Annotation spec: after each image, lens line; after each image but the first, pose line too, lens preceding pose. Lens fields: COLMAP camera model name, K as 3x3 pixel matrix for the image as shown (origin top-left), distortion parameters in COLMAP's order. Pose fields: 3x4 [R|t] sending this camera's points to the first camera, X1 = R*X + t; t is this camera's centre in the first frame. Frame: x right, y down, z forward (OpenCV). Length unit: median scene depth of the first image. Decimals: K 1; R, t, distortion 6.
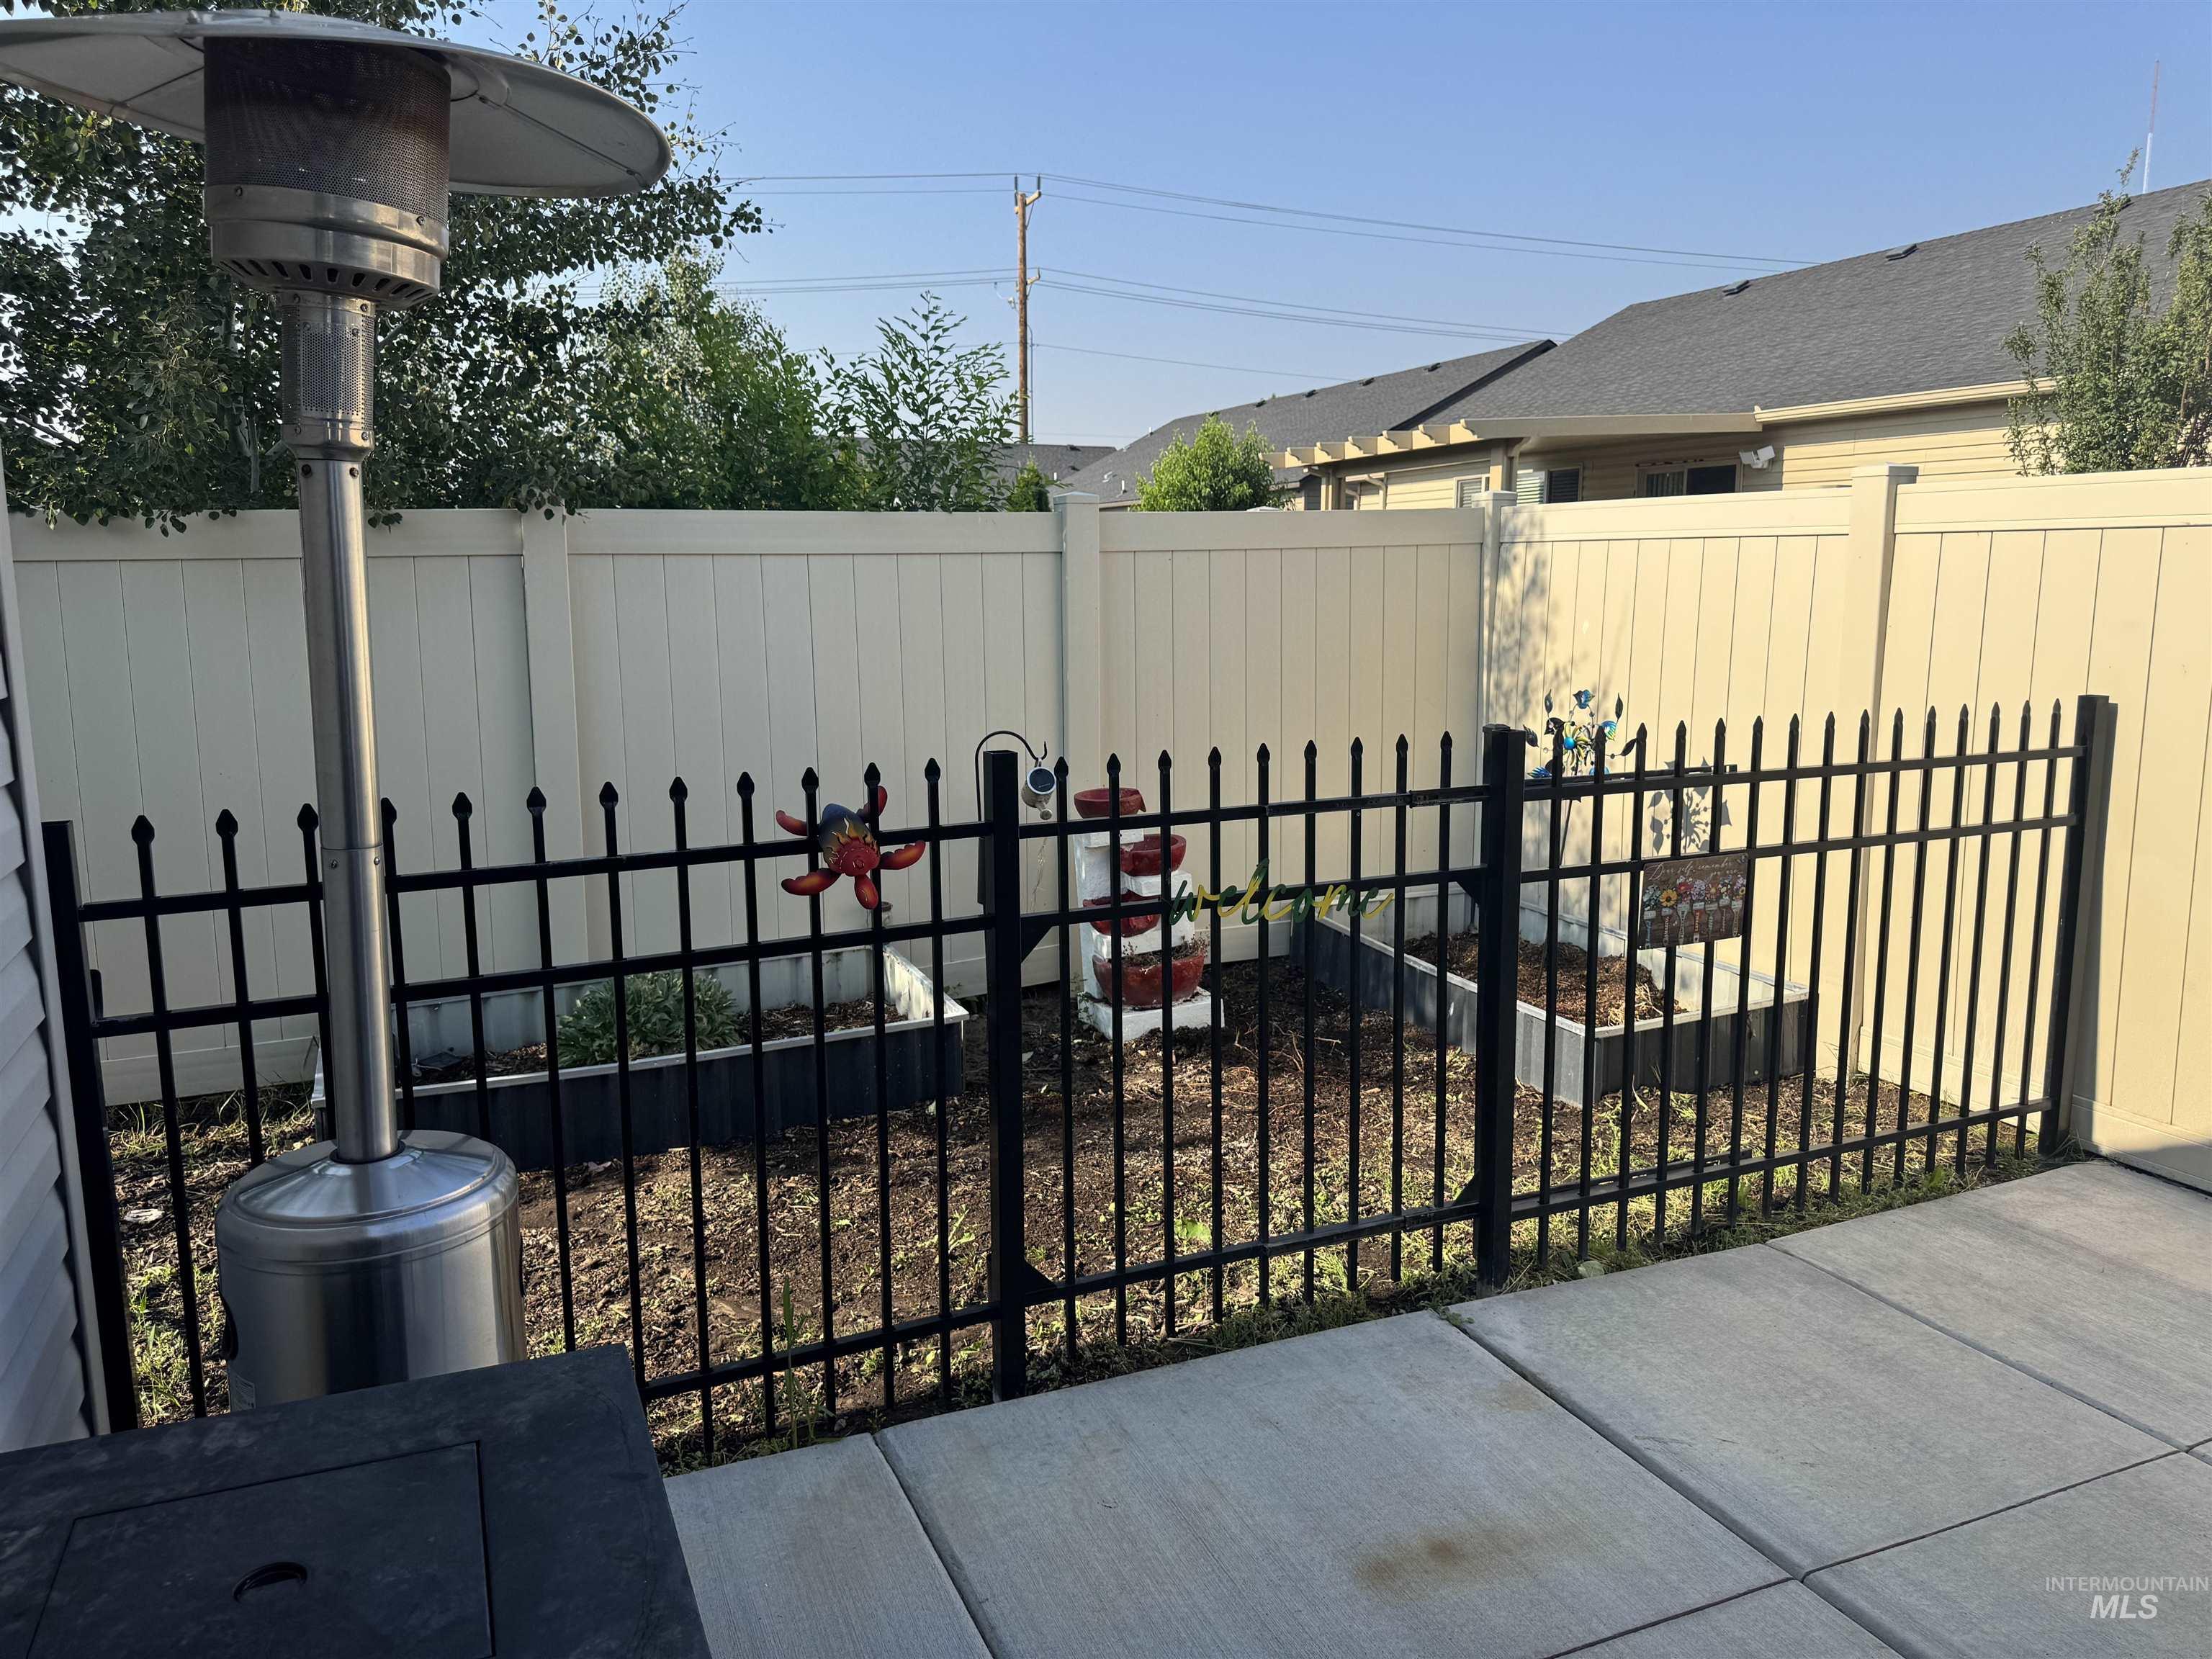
lens RADIAL K [[1513.8, 0, 1113.1], [0, 1513.8, 785.8], [0, 0, 1]] dist [0.004270, -0.000126]
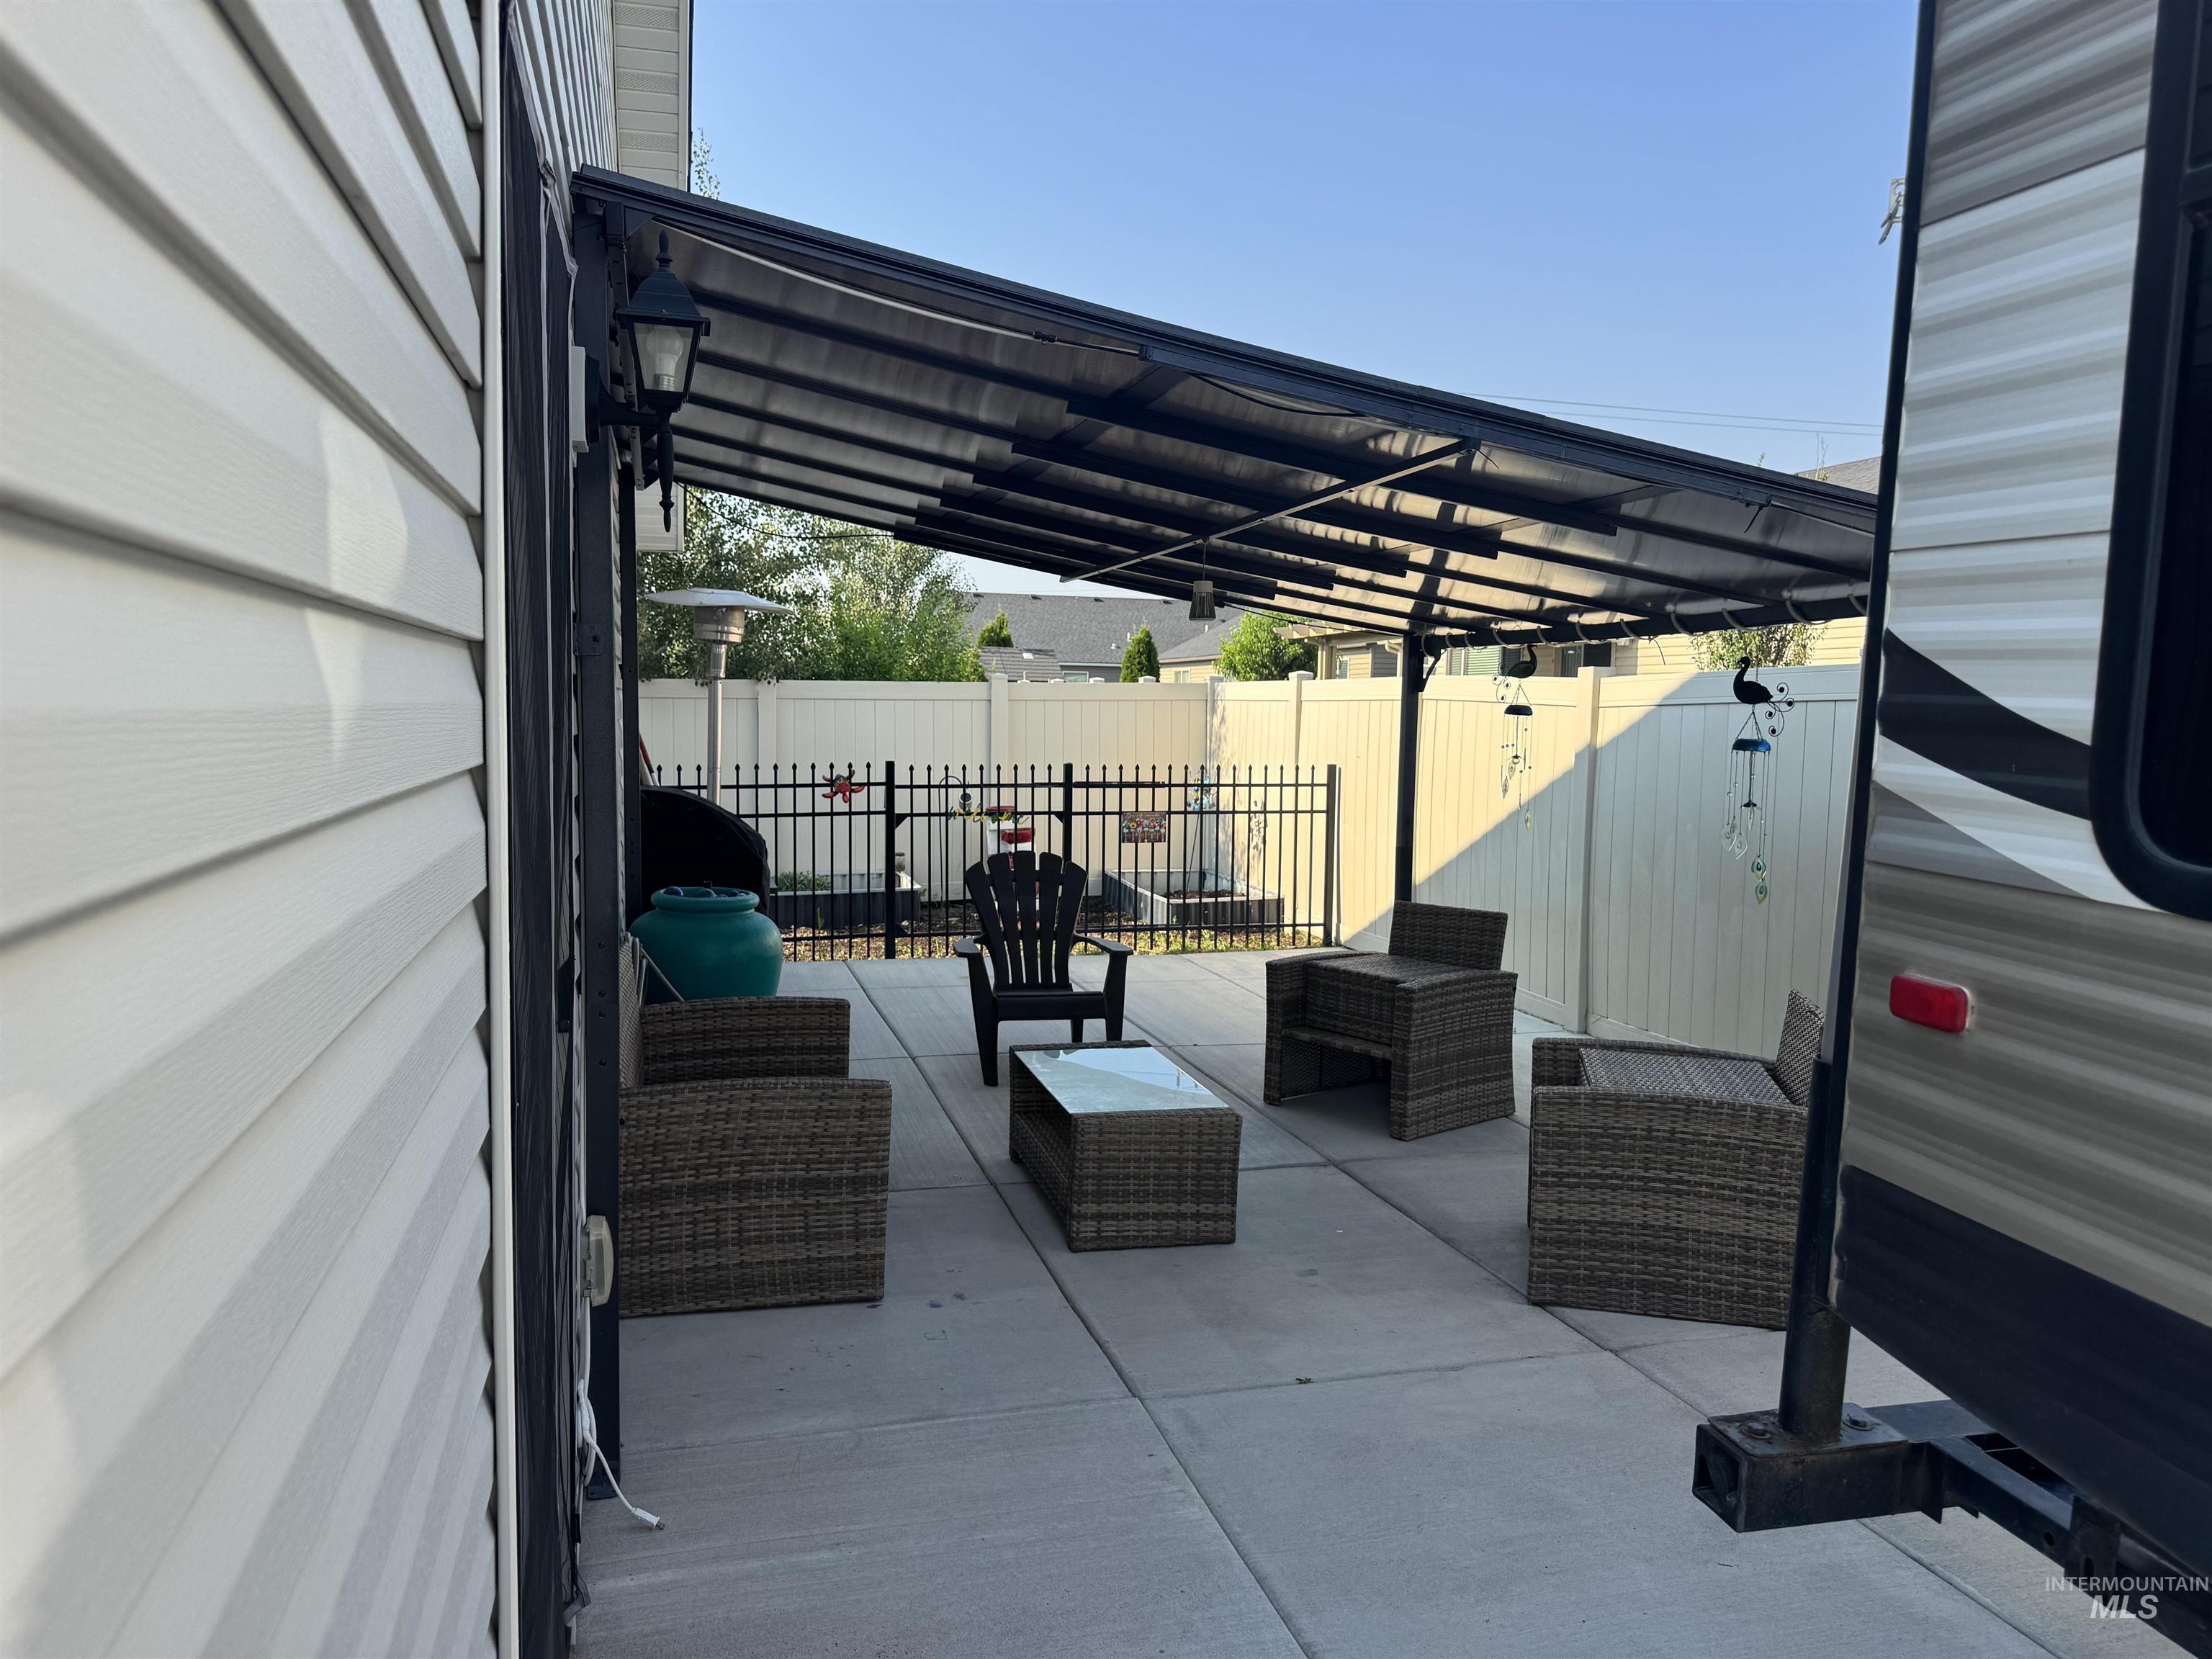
lens RADIAL K [[1482.7, 0, 1106.0], [0, 1482.7, 829.5], [0, 0, 1]] dist [0.004235, -0.022239]
pose [[0.990098, 0.029900, -0.137156, 0.732115], [-0.038108, 0.997611, -0.057616, 0.256227], [0.135106, 0.062272, 0.988872, -1.862862]]
